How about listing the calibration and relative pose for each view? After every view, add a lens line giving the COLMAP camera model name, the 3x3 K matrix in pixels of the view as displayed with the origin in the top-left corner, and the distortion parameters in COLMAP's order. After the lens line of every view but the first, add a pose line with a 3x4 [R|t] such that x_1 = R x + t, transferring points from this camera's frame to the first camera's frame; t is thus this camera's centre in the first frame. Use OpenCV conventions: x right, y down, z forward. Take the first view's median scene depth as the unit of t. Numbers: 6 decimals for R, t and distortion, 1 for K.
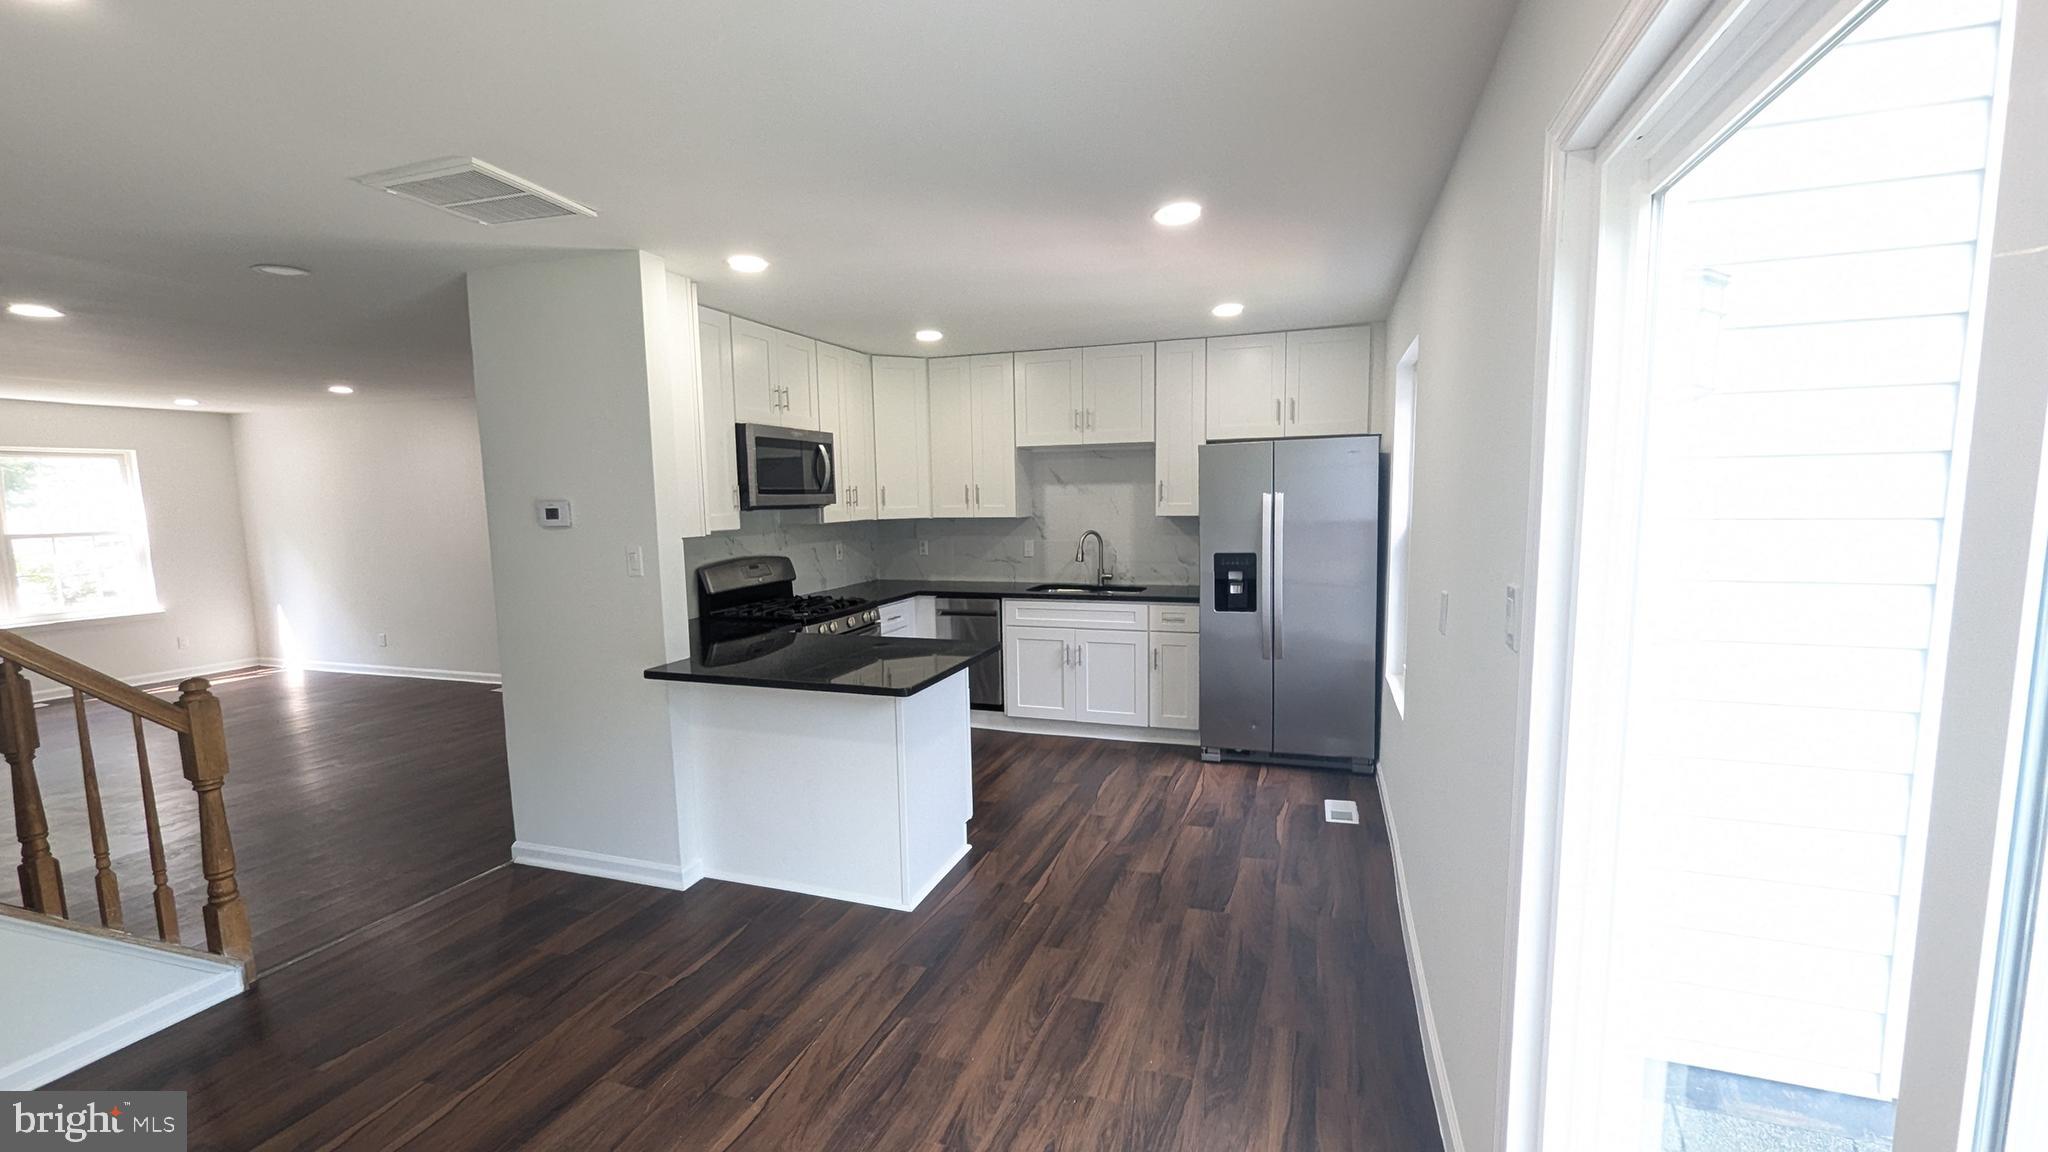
lens RADIAL K [[848.6, 0, 1027.5], [0, 848.6, 590.5], [0, 0, 1]] dist [-0.002268, 0.003683]
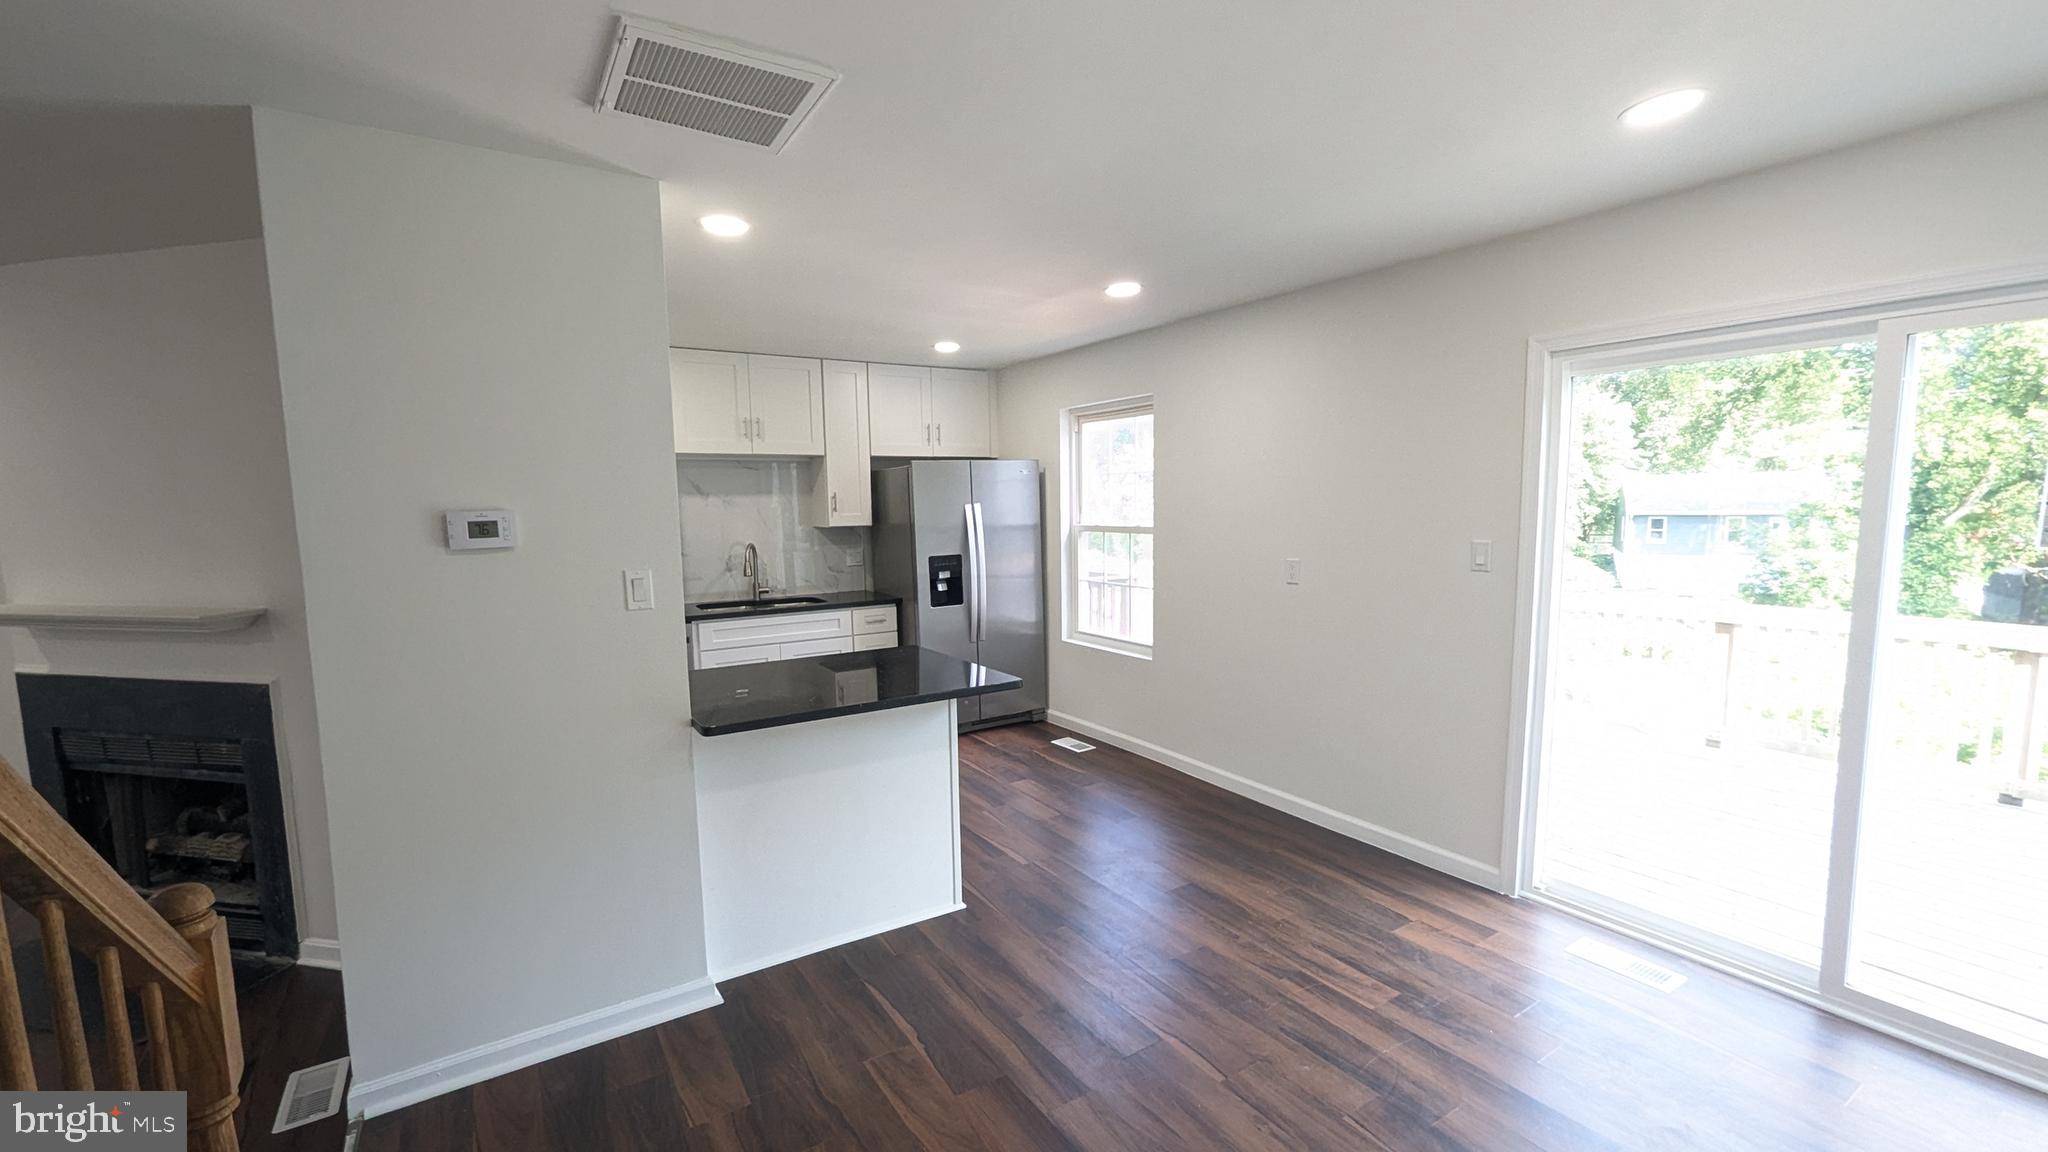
lens RADIAL K [[848.6, 0, 1027.5], [0, 848.6, 590.5], [0, 0, 1]] dist [-0.002268, 0.003683]
pose [[0.616748, -0.077974, 0.783289, -0.589804], [0.093630, 0.995284, 0.025355, -0.015119], [-0.781572, 0.057702, 0.621140, 0.192052]]
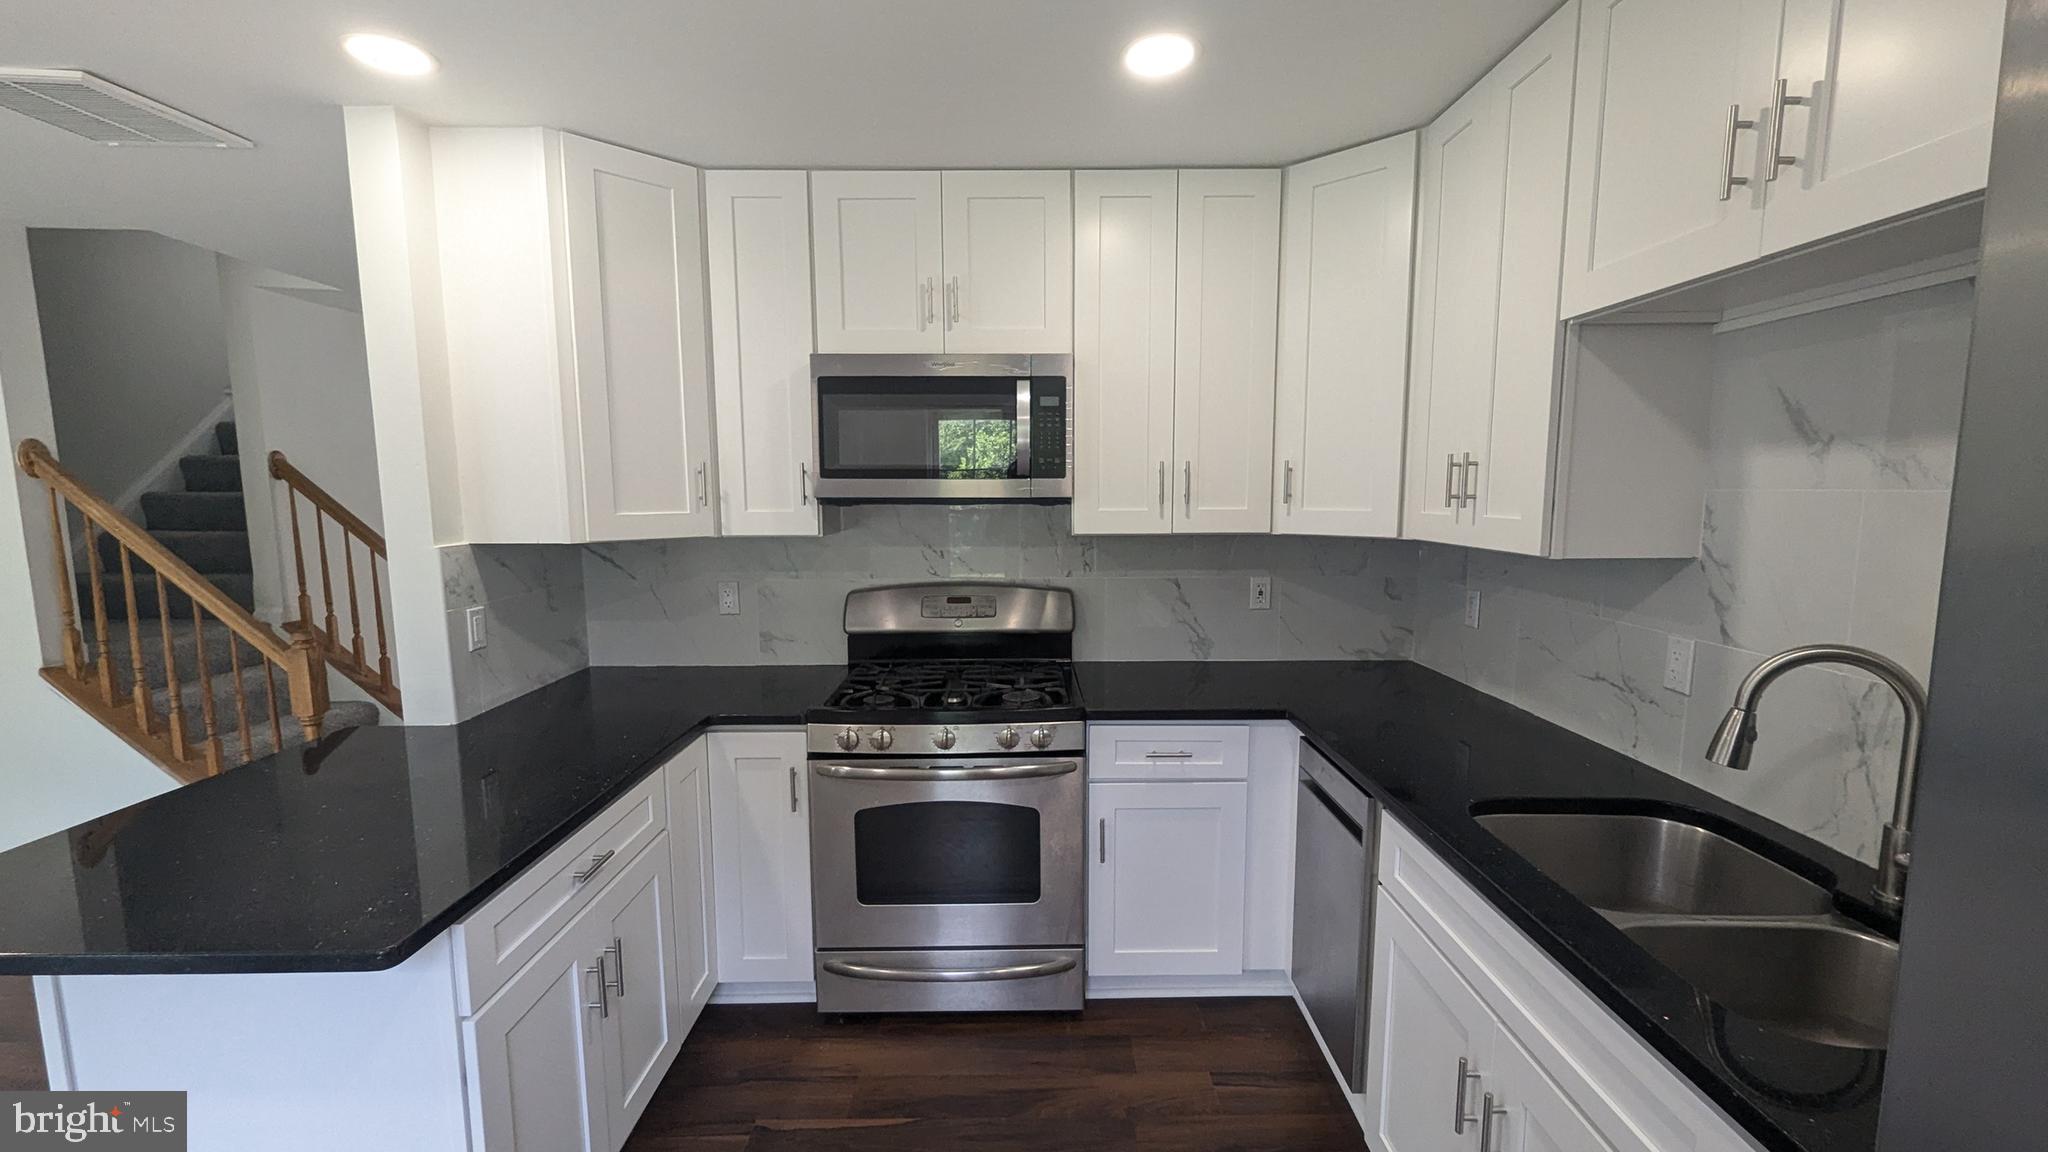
lens RADIAL K [[848.6, 0, 1027.5], [0, 848.6, 590.5], [0, 0, 1]] dist [-0.002268, 0.003683]
pose [[0.330659, 0.128931, -0.934902, 0.255228], [-0.109249, 0.989194, 0.097779, -0.101111], [0.937406, 0.069805, 0.341171, 0.869870]]
